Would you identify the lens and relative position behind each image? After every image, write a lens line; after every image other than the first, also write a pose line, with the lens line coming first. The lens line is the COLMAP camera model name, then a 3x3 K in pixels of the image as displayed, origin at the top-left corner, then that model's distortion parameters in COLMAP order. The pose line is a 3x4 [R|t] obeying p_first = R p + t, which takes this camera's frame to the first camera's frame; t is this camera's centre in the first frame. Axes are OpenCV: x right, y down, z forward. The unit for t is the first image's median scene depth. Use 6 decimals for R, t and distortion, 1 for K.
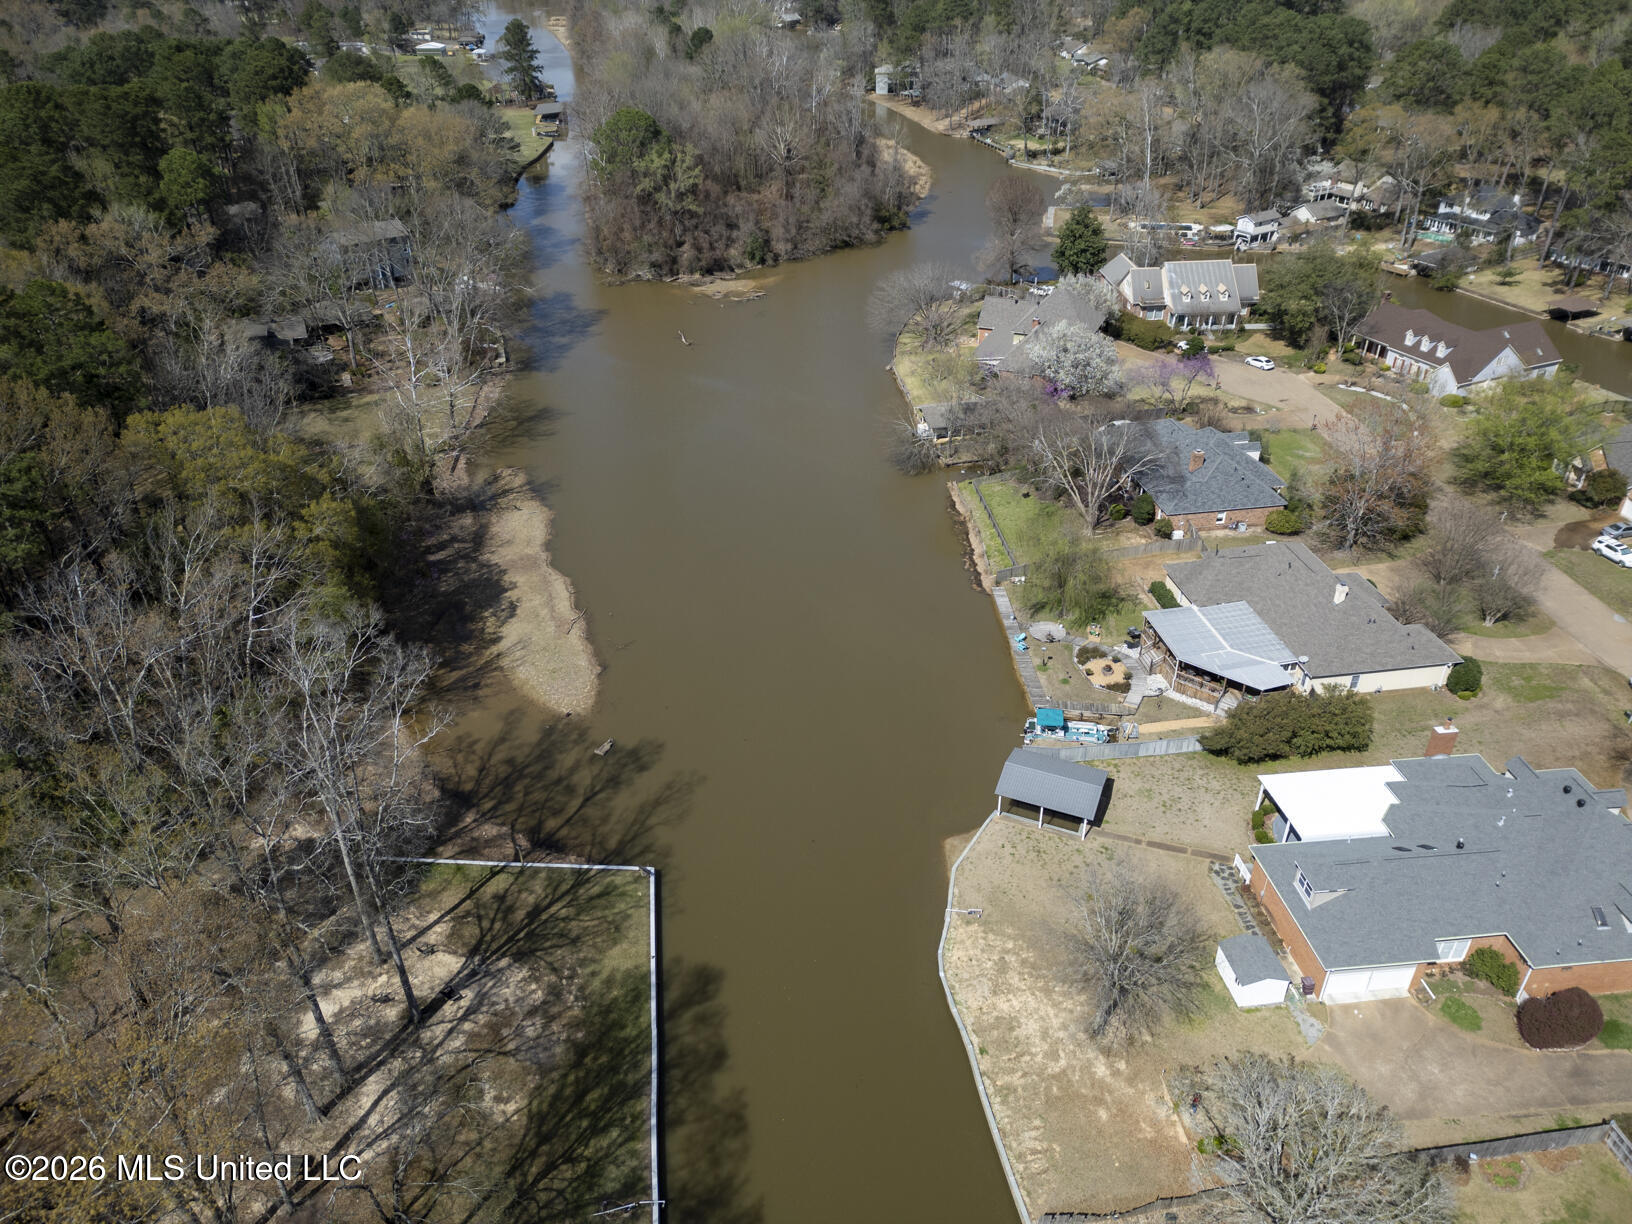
lens RADIAL K [[1147.7, 0, 814.9], [0, 1147.7, 609.7], [0, 0, 1]] dist [0.060182, -0.050930]
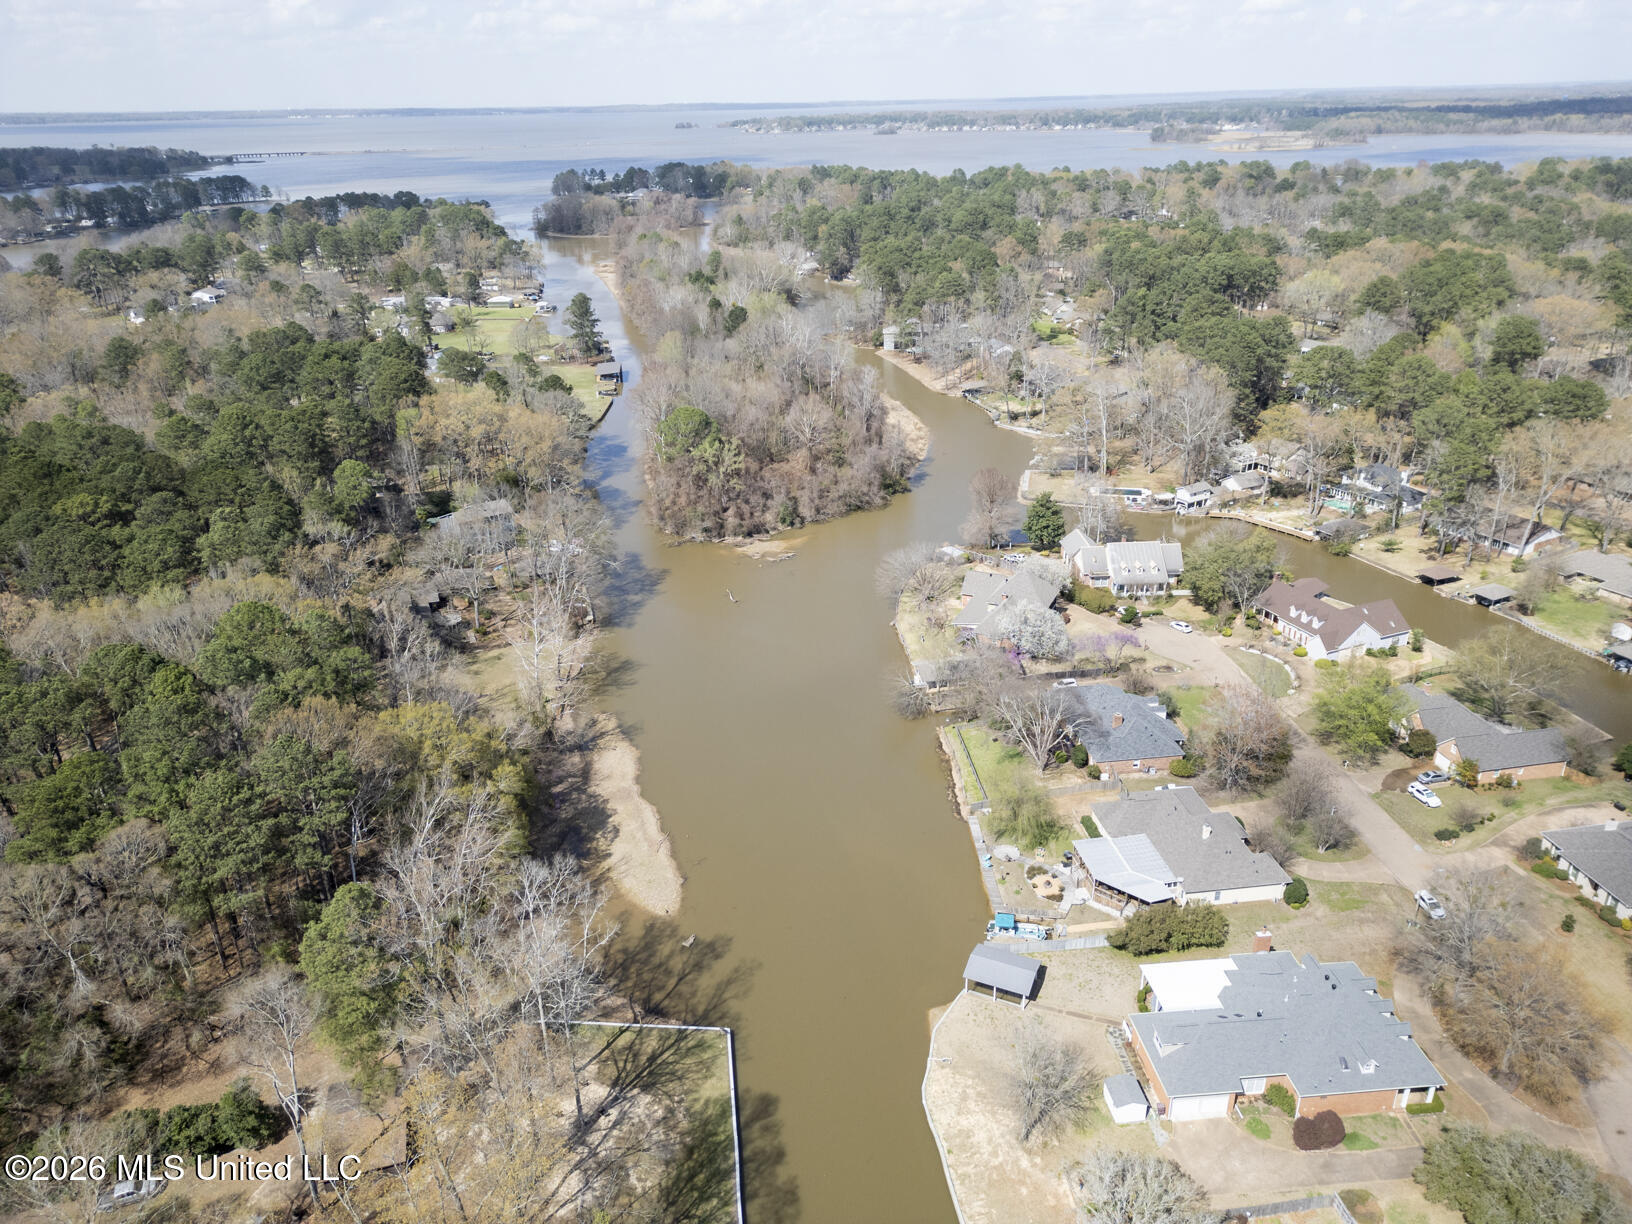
lens RADIAL K [[1147.7, 0, 810.6], [0, 1147.7, 605.6], [0, 0, 1]] dist [0.060182, -0.050930]
pose [[0.999868, -0.000286, -0.016244, -0.008927], [-0.002055, 0.989585, -0.143937, -0.068001], [0.016115, 0.143952, 0.989454, -0.374036]]
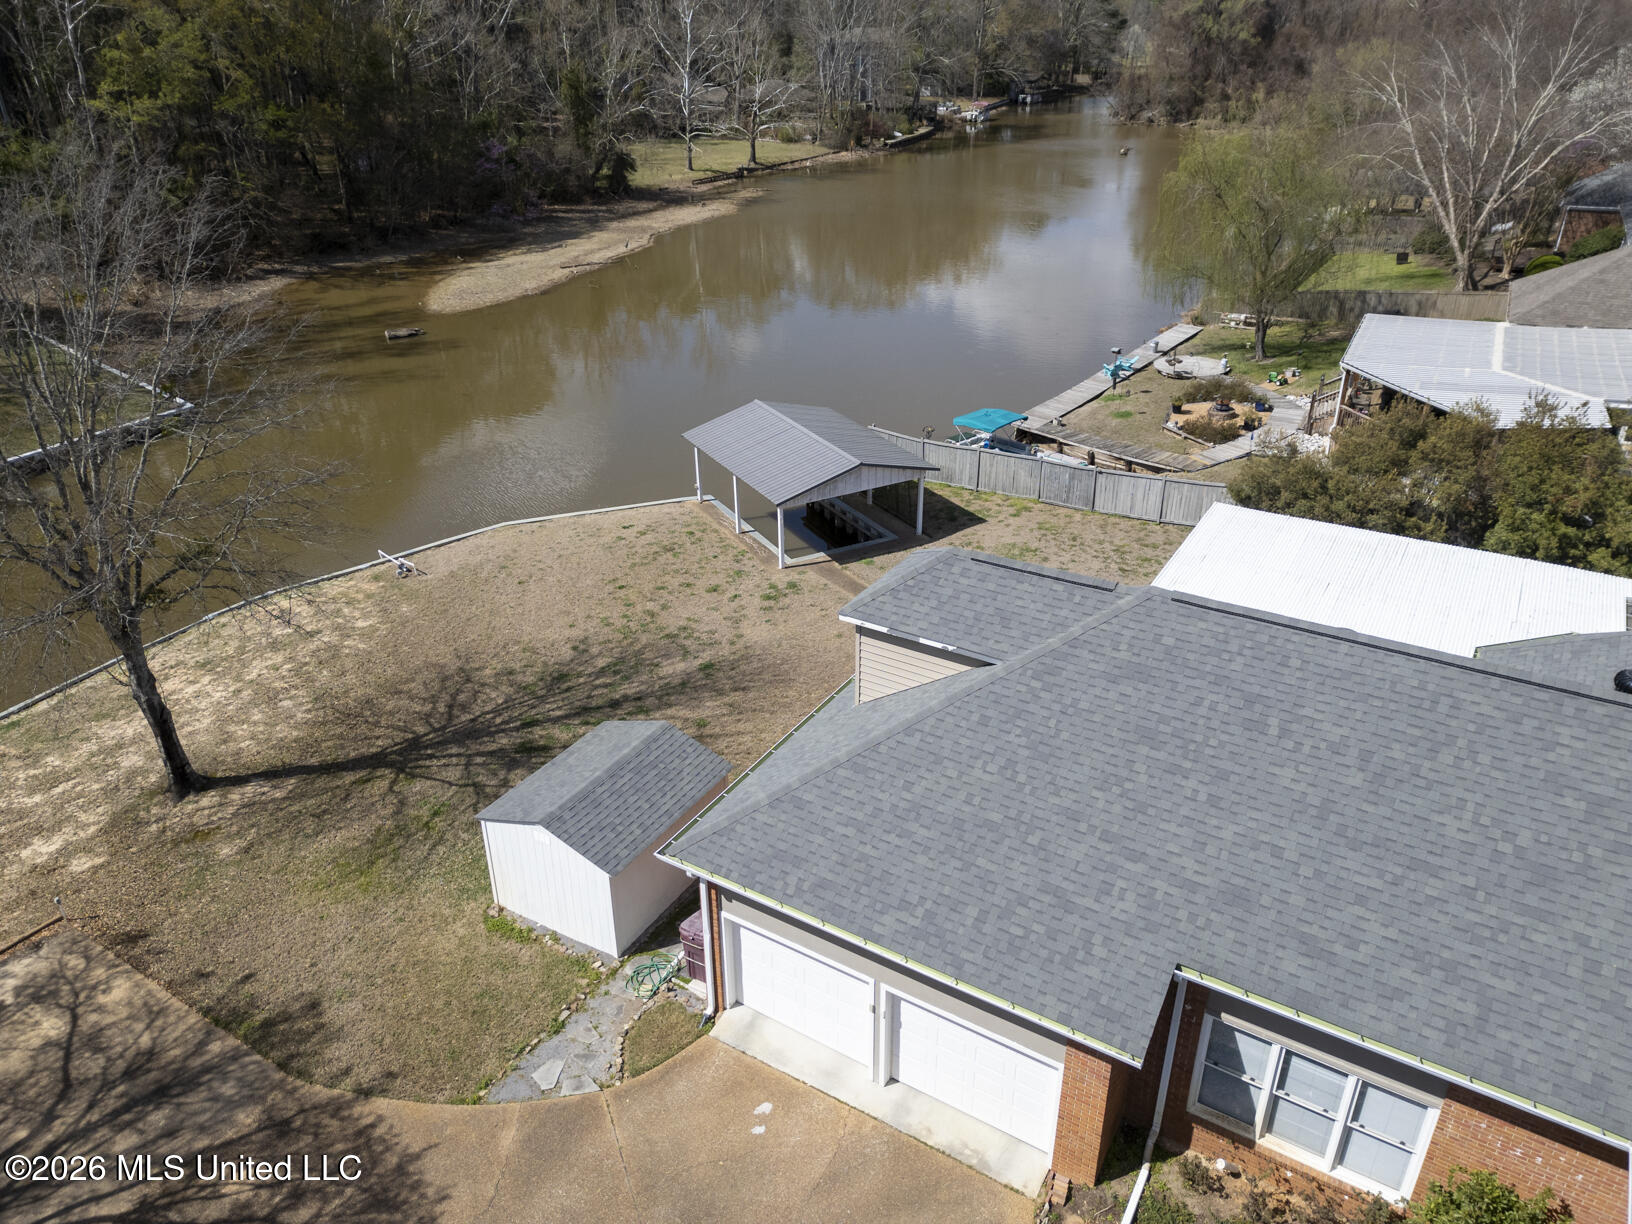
lens RADIAL K [[1147.7, 0, 813.2], [0, 1147.7, 613.1], [0, 0, 1]] dist [0.060182, -0.050930]
pose [[0.794281, 0.293240, -0.532097, 0.333661], [-0.327814, 0.944233, 0.031028, 0.140331], [0.511523, 0.149784, 0.846114, 0.463198]]
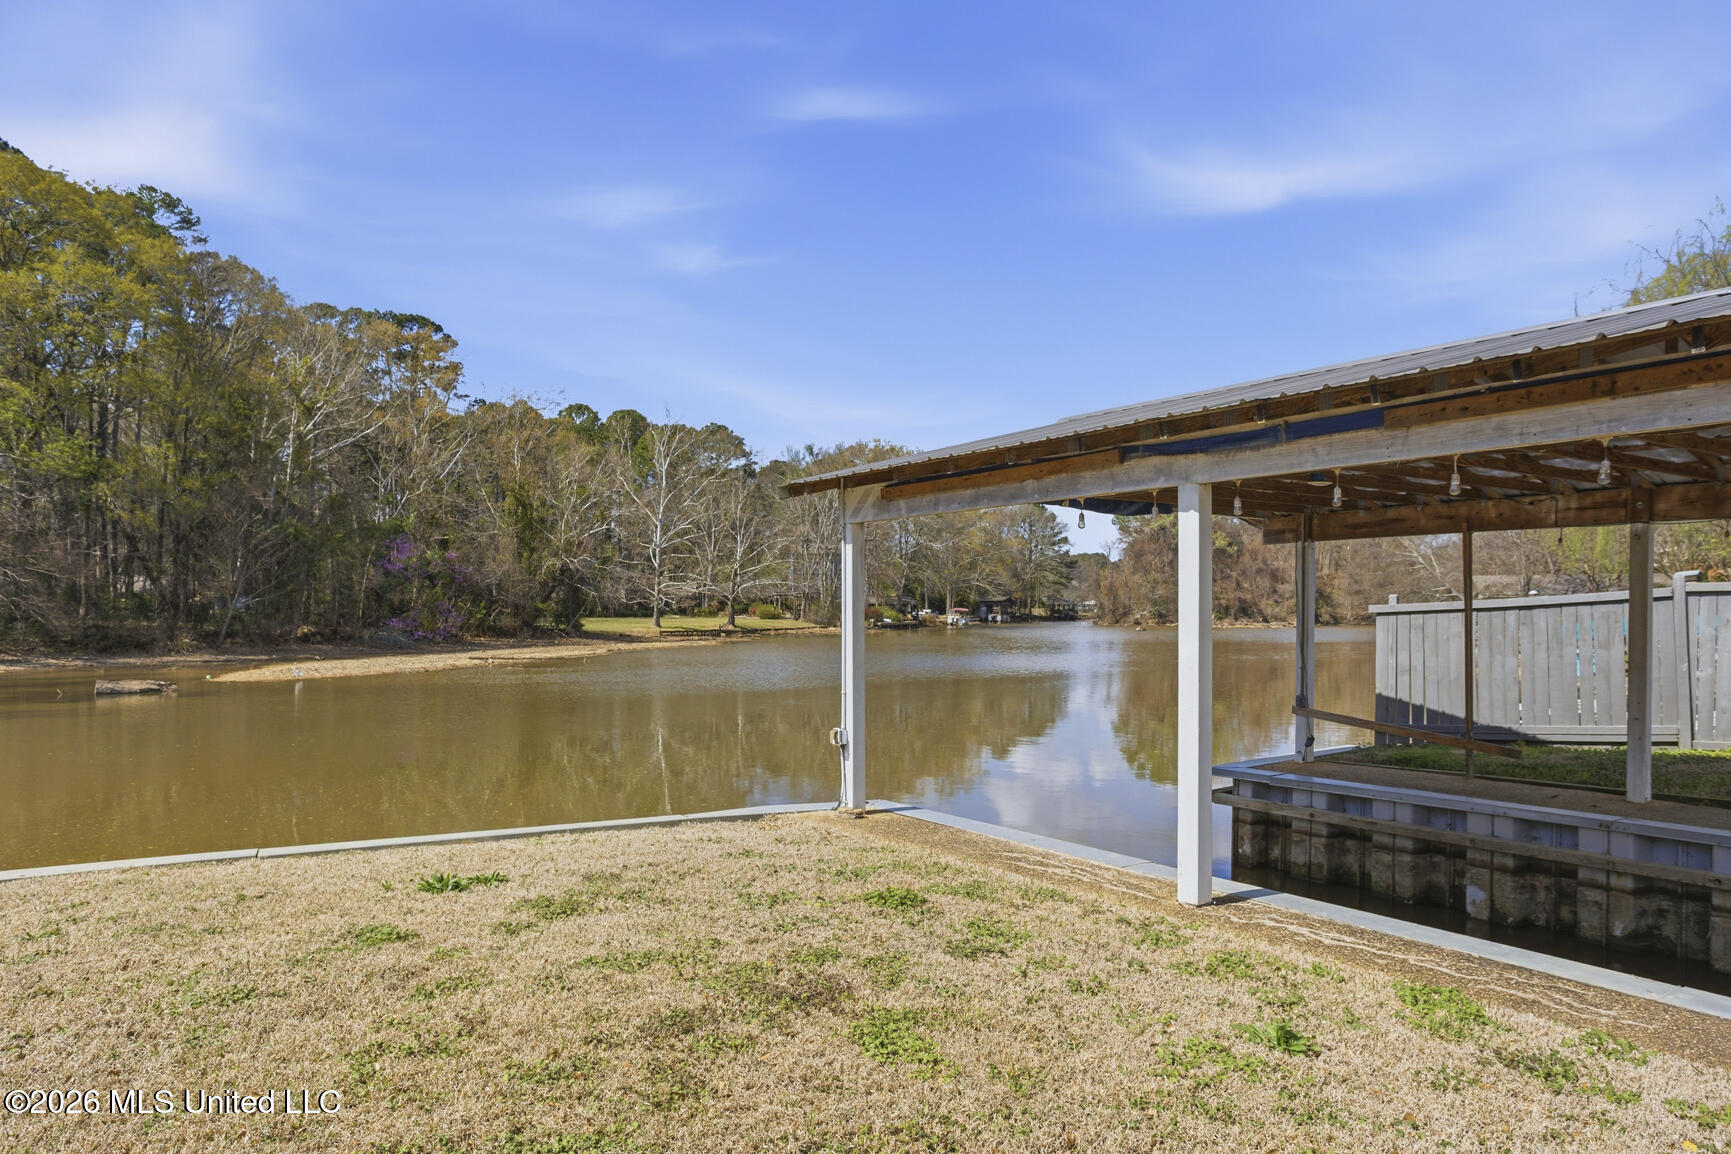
lens RADIAL K [[1131.5, 0, 873.0], [0, 1131.5, 627.2], [0, 0, 1]] dist [-0.027363, 0.013466]
pose [[0.854460, 0.024571, -0.518935, 0.154196], [-0.287356, 0.854521, -0.432689, 0.150608], [0.432809, 0.518835, 0.737215, 0.670971]]
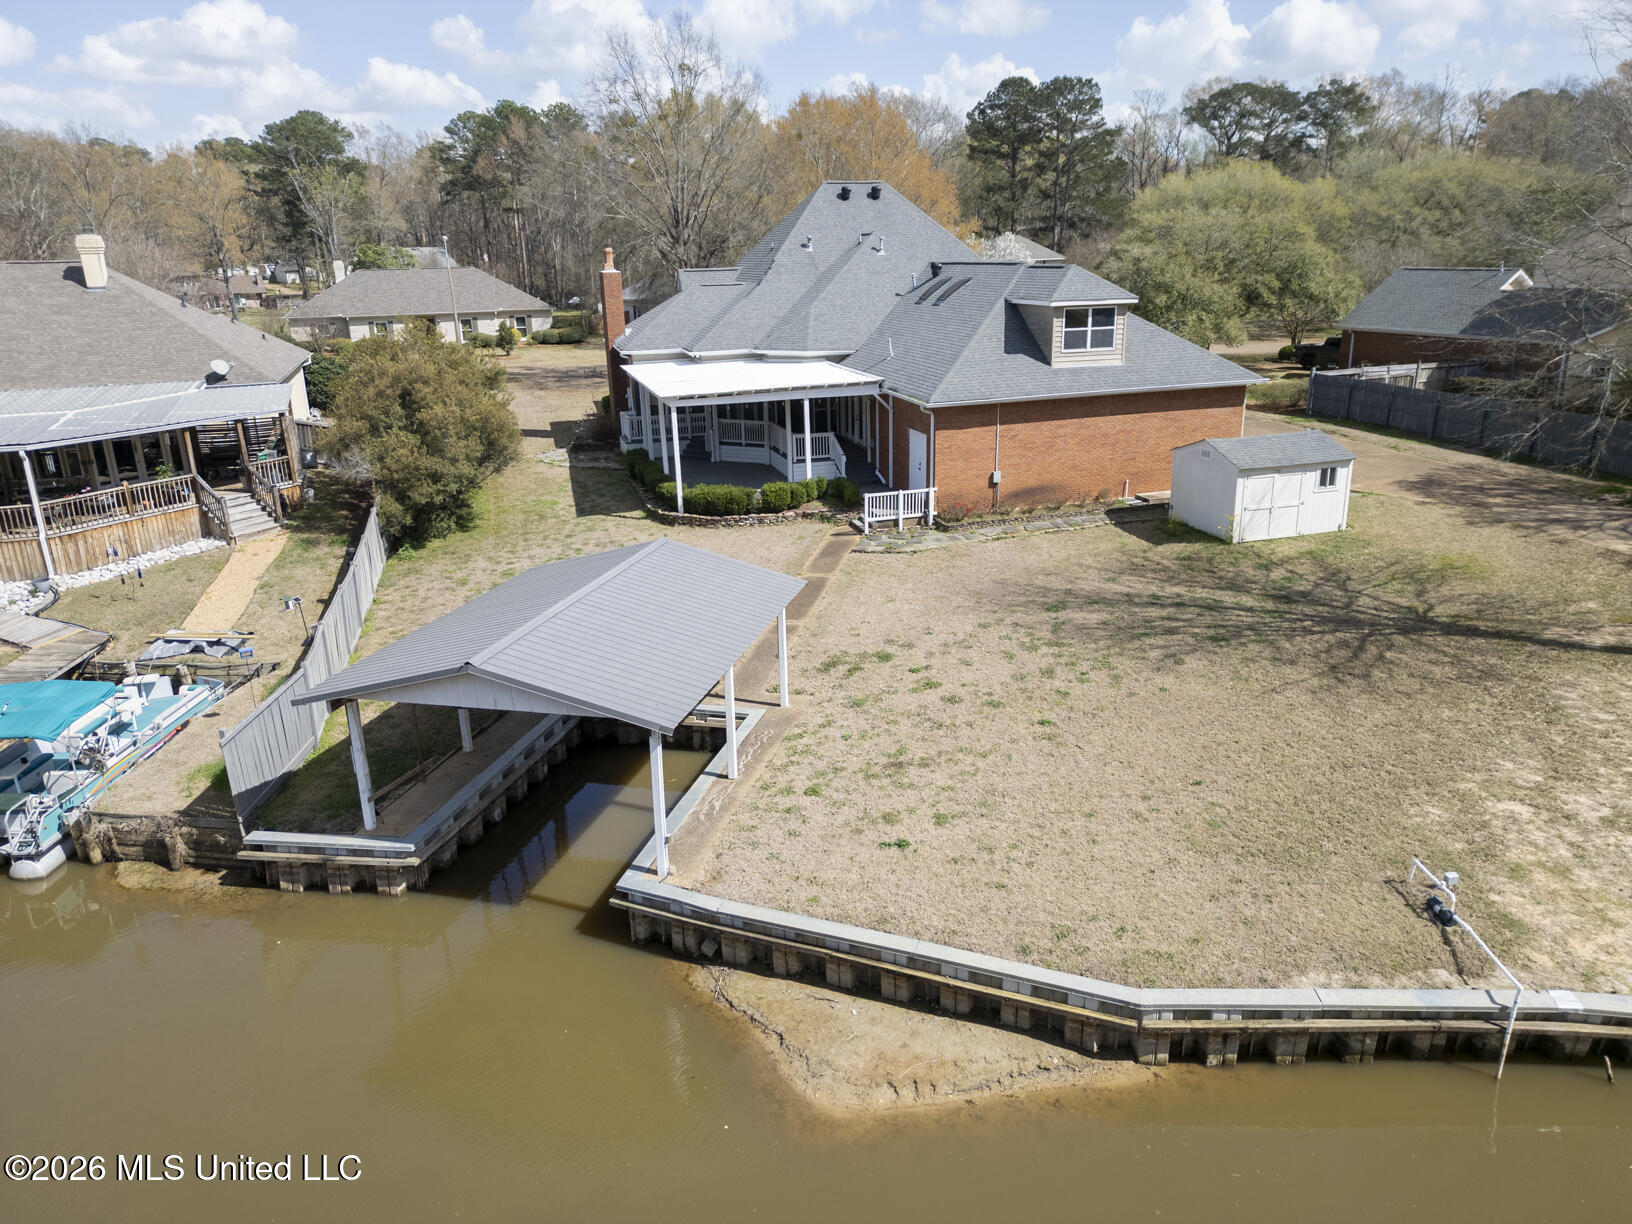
lens RADIAL K [[1147.7, 0, 819.3], [0, 1147.7, 611.6], [0, 0, 1]] dist [0.060182, -0.050930]
pose [[-0.176108, -0.269425, 0.946782, -0.008214], [0.548850, 0.771559, 0.321652, 0.072237], [-0.817159, 0.576287, 0.011996, 0.693249]]
